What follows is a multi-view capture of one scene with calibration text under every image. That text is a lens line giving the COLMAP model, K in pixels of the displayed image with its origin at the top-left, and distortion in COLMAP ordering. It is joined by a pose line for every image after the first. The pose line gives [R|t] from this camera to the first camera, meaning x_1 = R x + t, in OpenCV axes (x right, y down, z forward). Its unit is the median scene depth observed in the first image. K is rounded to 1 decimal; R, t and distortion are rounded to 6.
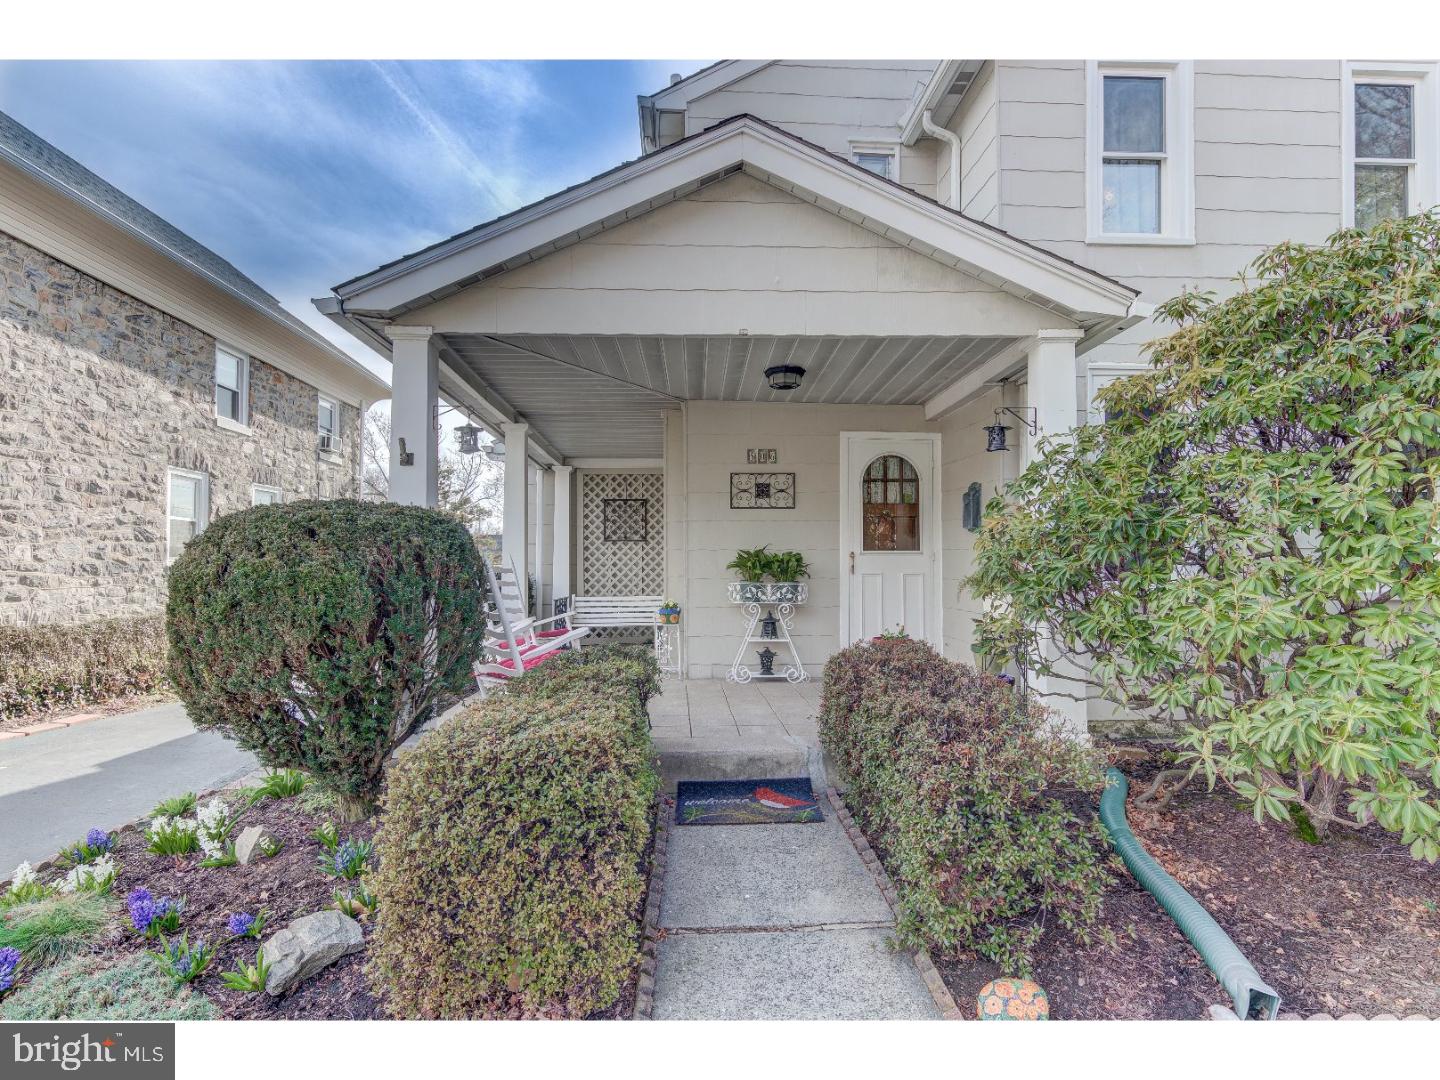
lens RADIAL K [[726.6, 0, 723.1], [0, 726.6, 543.5], [0, 0, 1]] dist [0.021353, -0.010795]
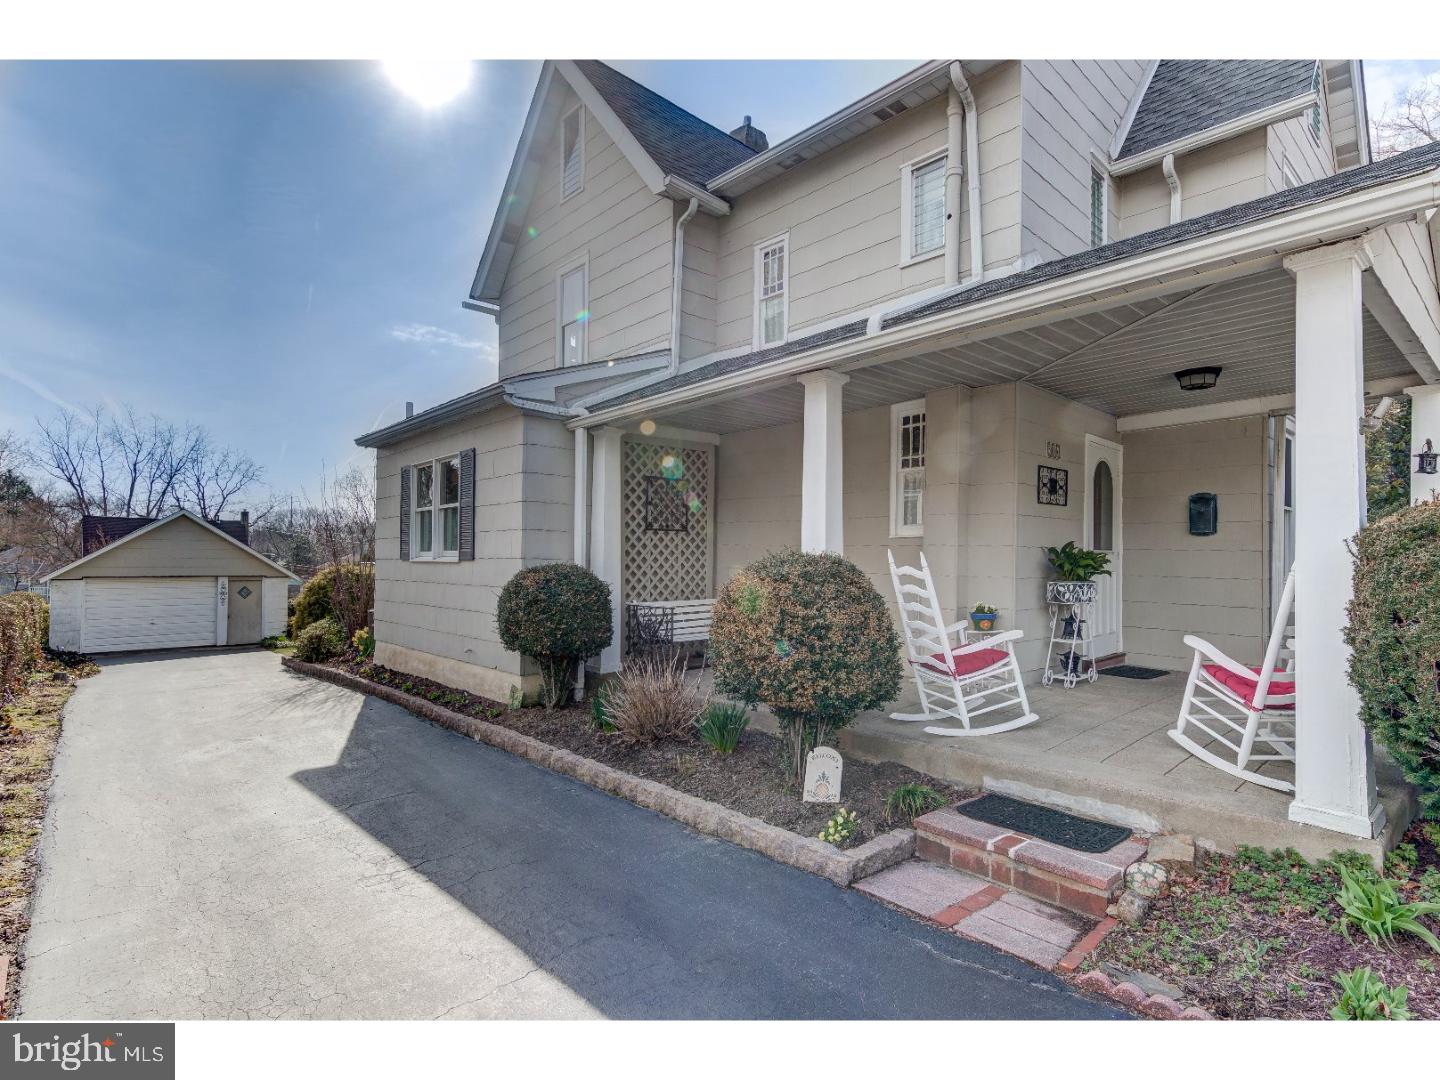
lens RADIAL K [[722.8, 0, 718.4], [0, 722.8, 546.3], [0, 0, 1]] dist [0.024575, -0.010202]
pose [[0.778945, 0.015324, 0.626905, -0.588641], [-0.024612, 0.999678, 0.006145, 0.007861], [-0.626609, -0.020216, 0.779071, 0.345353]]
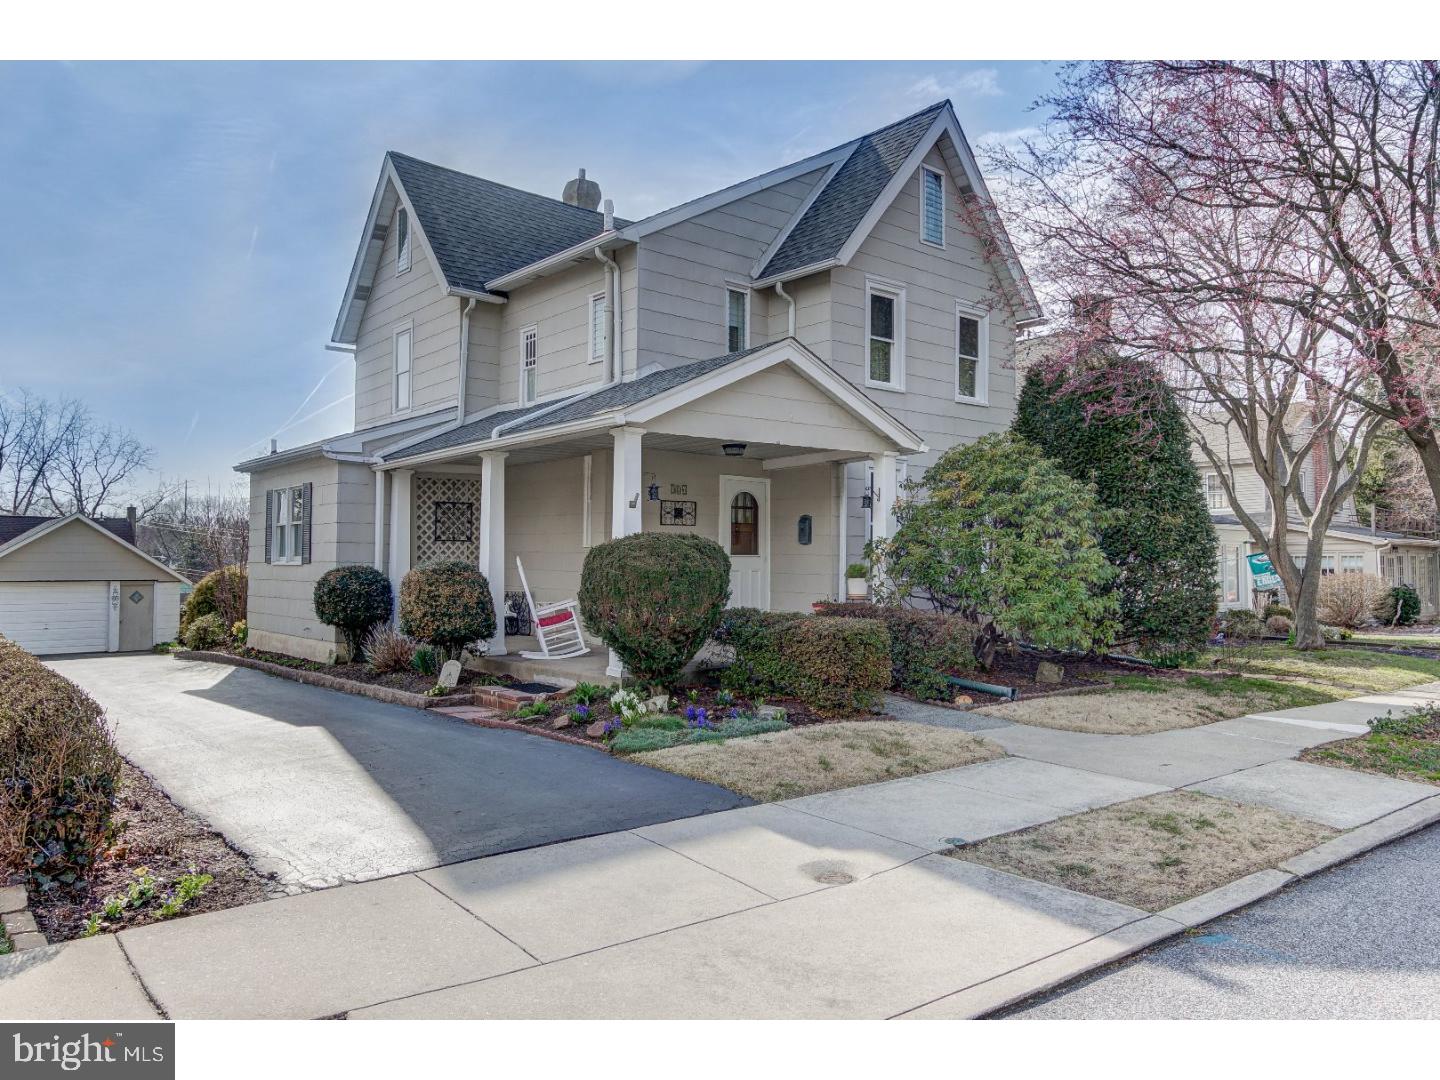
lens RADIAL K [[986.2, 0, 726.3], [0, 986.2, 530.3], [0, 0, 1]] dist [0.008124, 0.001385]
pose [[0.797474, 0.020511, 0.603005, -0.697103], [-0.020773, 0.999763, -0.006535, -0.018116], [-0.602996, -0.007314, 0.797711, -0.416852]]
